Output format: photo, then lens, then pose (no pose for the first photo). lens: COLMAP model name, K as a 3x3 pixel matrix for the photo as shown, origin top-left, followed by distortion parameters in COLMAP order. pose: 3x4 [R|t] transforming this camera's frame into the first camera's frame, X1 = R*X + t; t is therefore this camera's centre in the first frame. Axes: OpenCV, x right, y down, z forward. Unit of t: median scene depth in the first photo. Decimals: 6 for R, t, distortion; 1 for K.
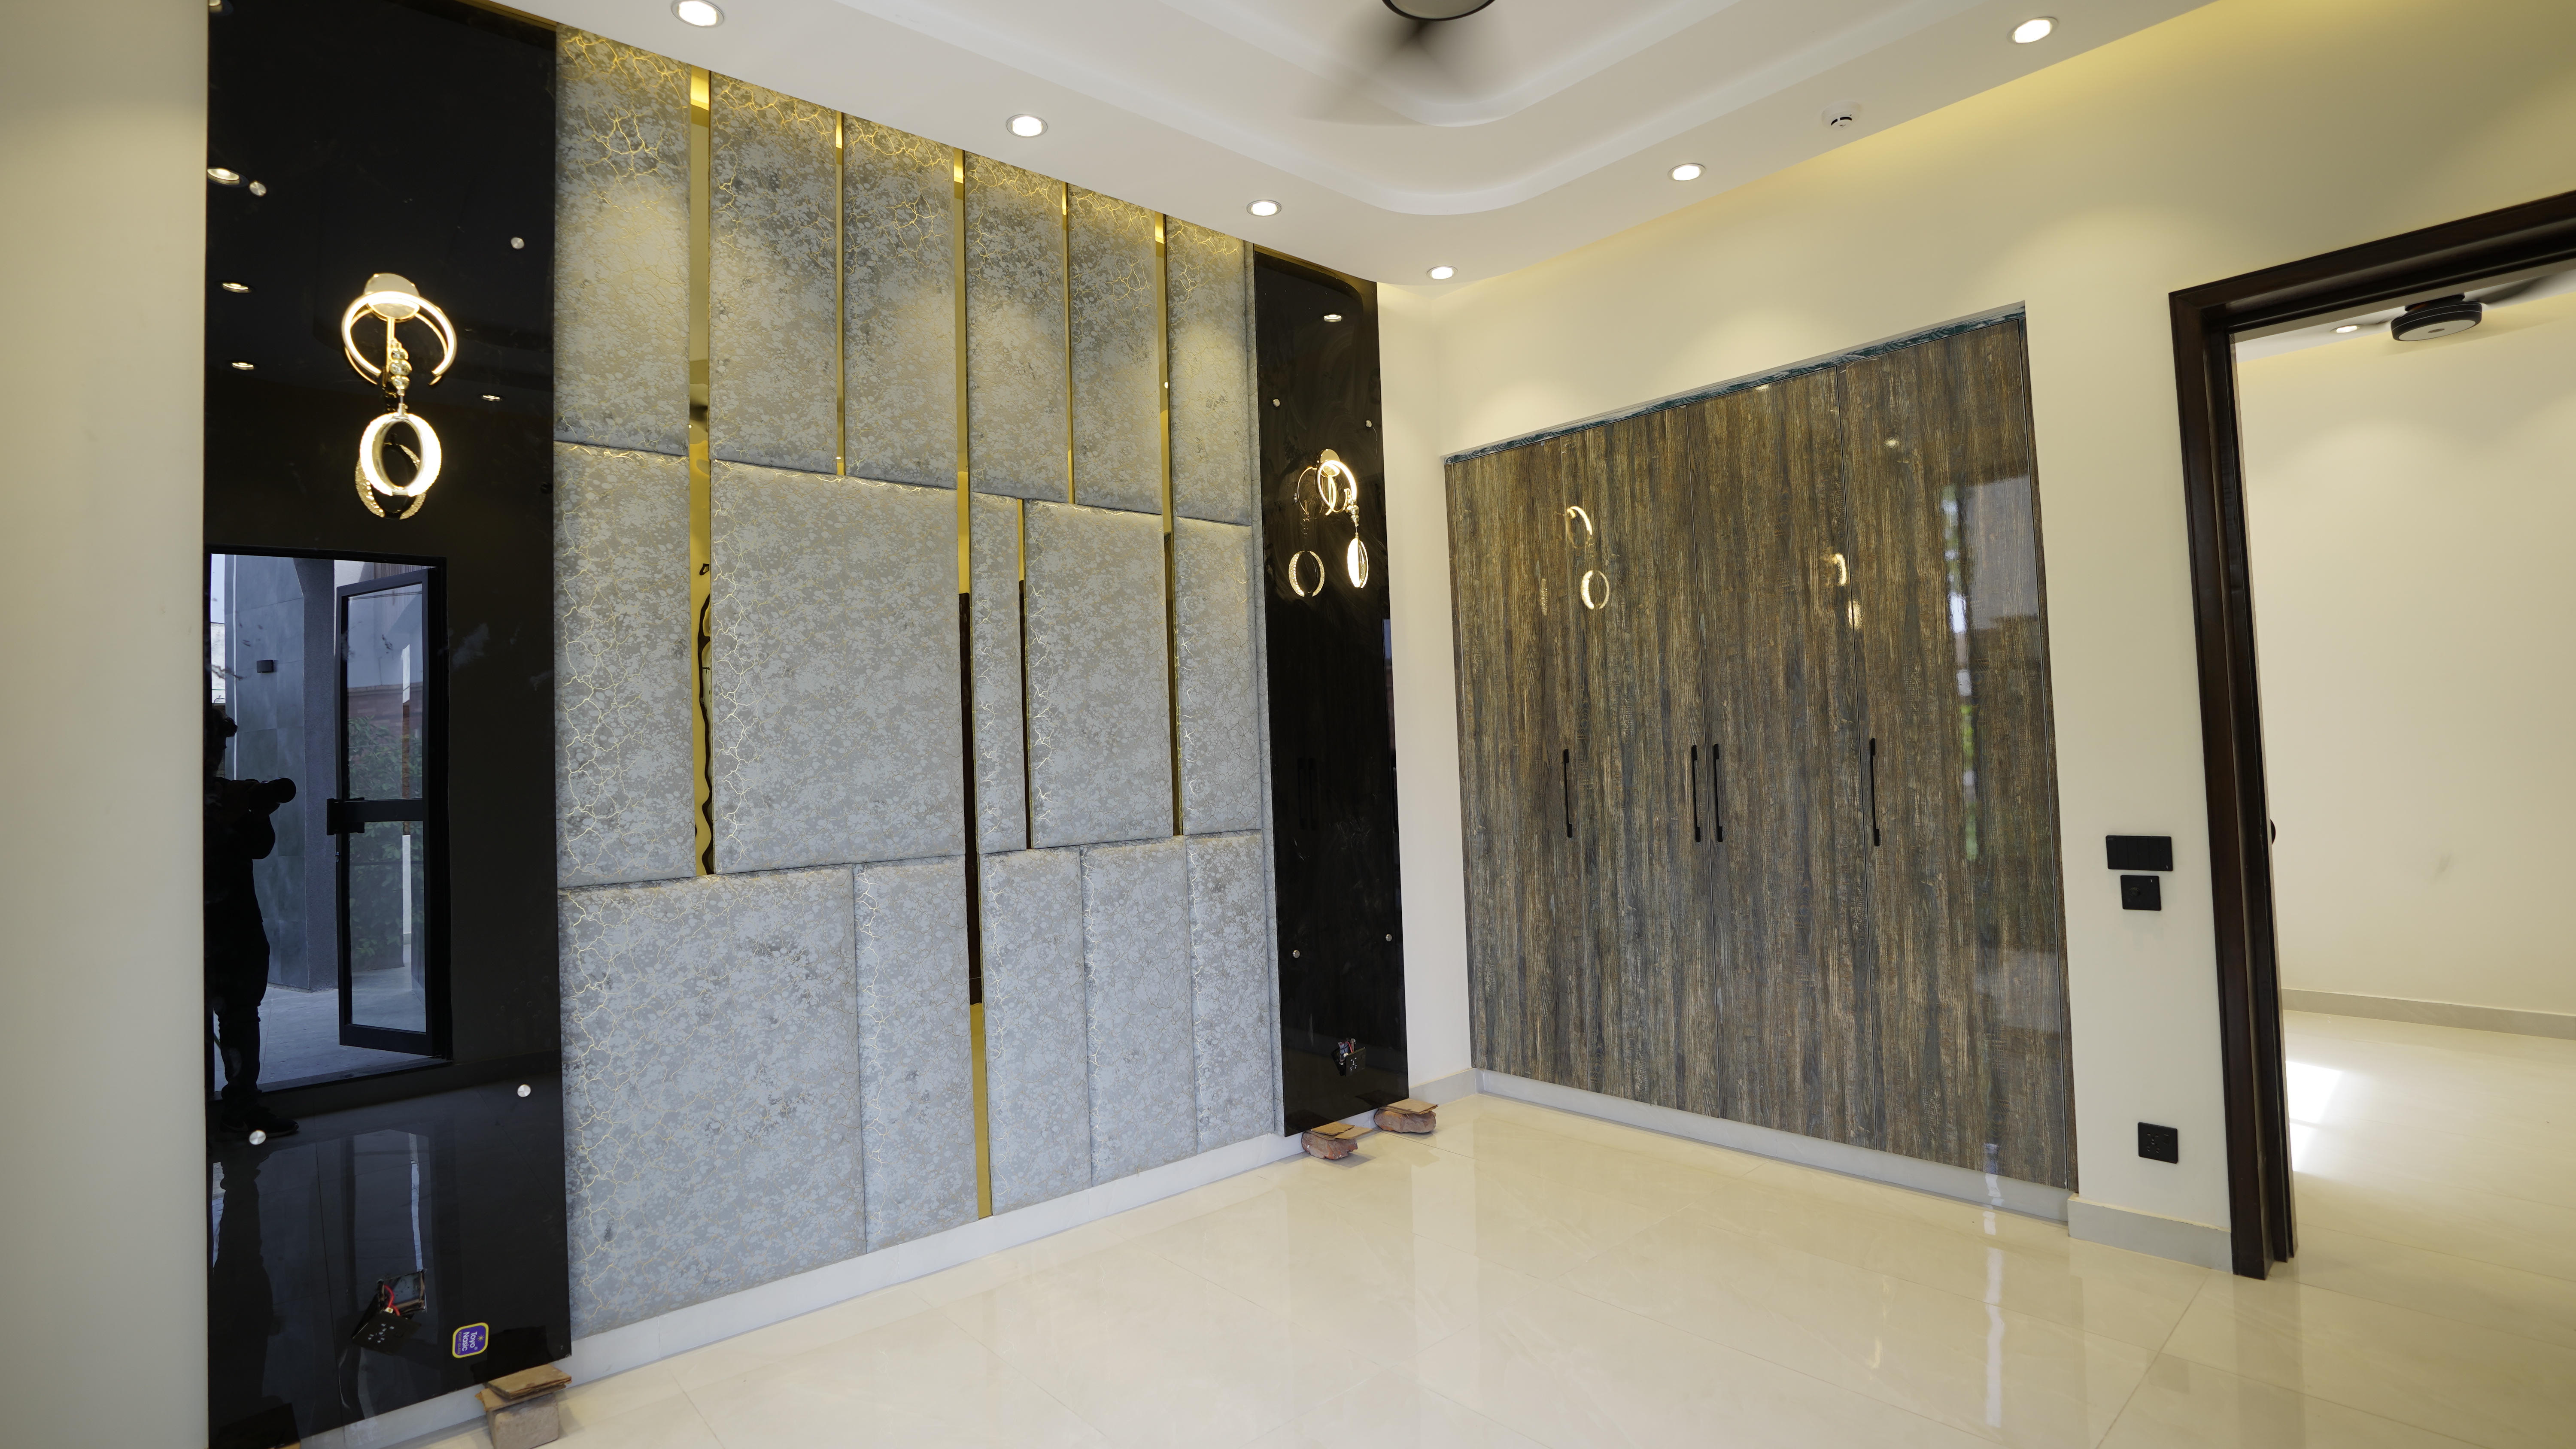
lens RADIAL K [[1198.6, 0, 1278.3], [0, 1198.6, 709.2], [0, 0, 1]] dist [-0.077787, 0.031844]
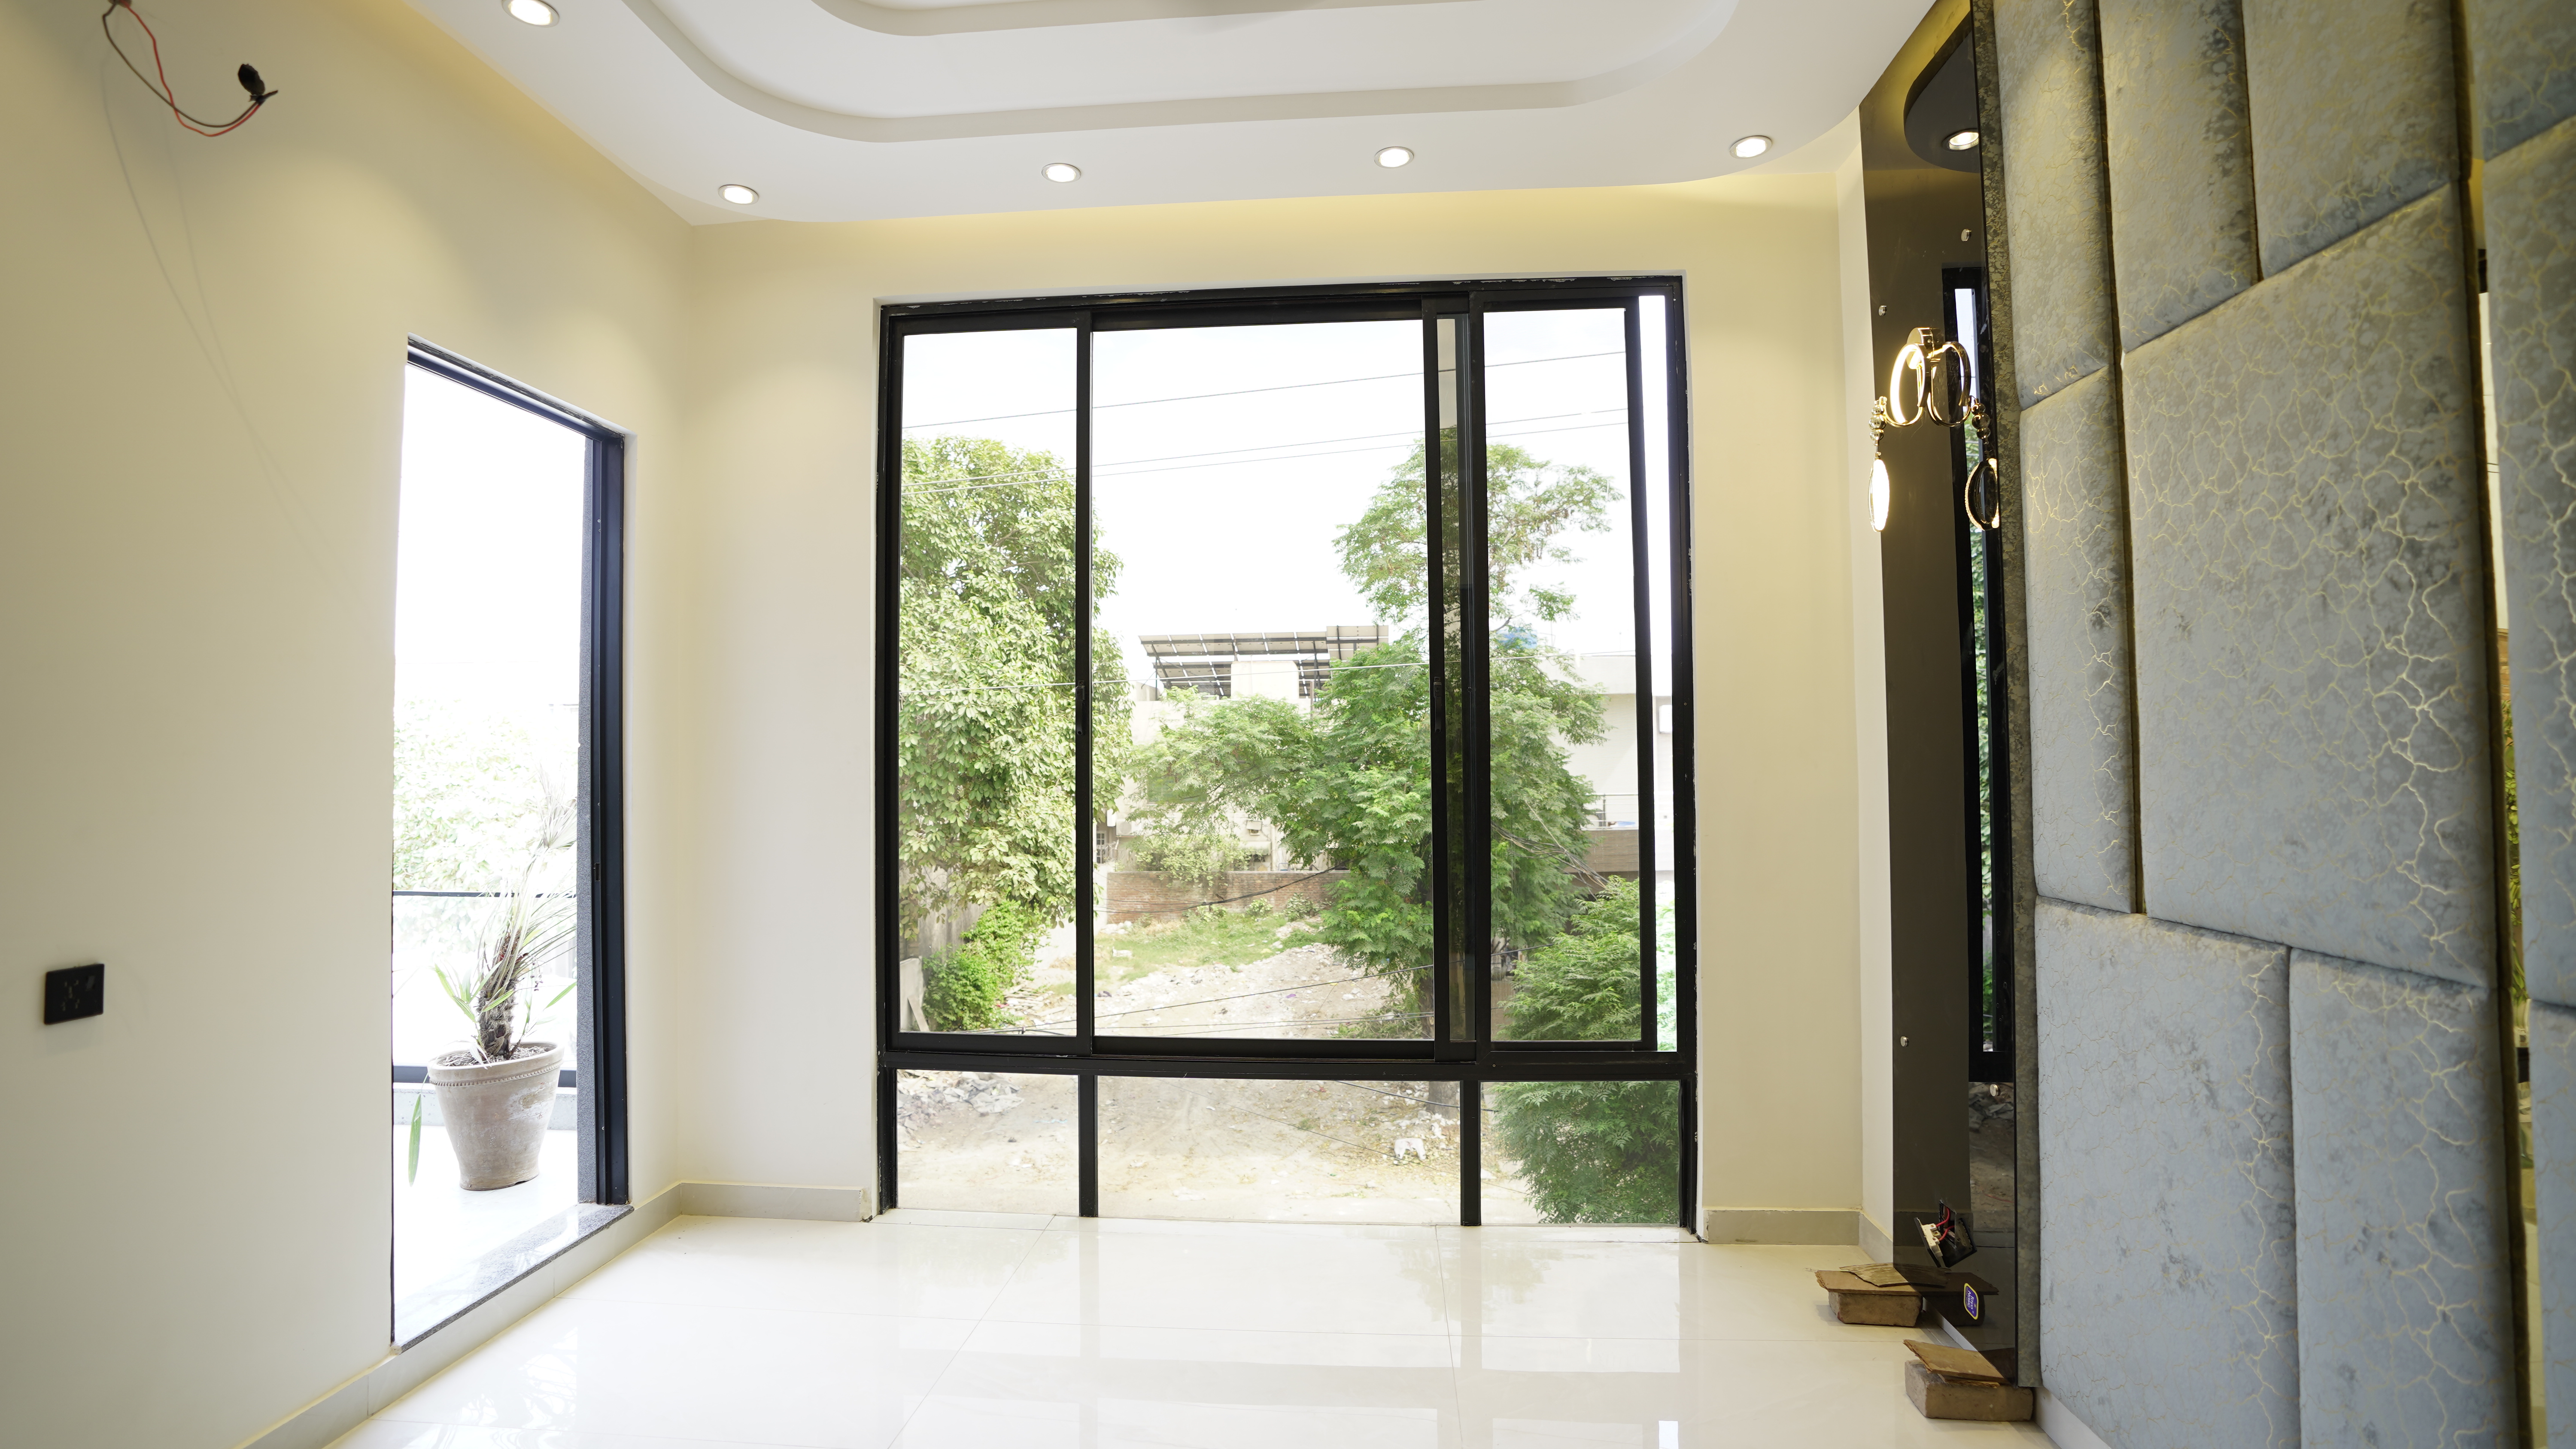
lens RADIAL K [[1198.6, 0, 1278.3], [0, 1198.6, 709.2], [0, 0, 1]] dist [-0.077787, 0.031844]
pose [[-0.720483, 0.013260, -0.693346, 0.400761], [0.059958, 0.997264, -0.043232, 0.009170], [0.690876, -0.072720, -0.719307, 1.115928]]
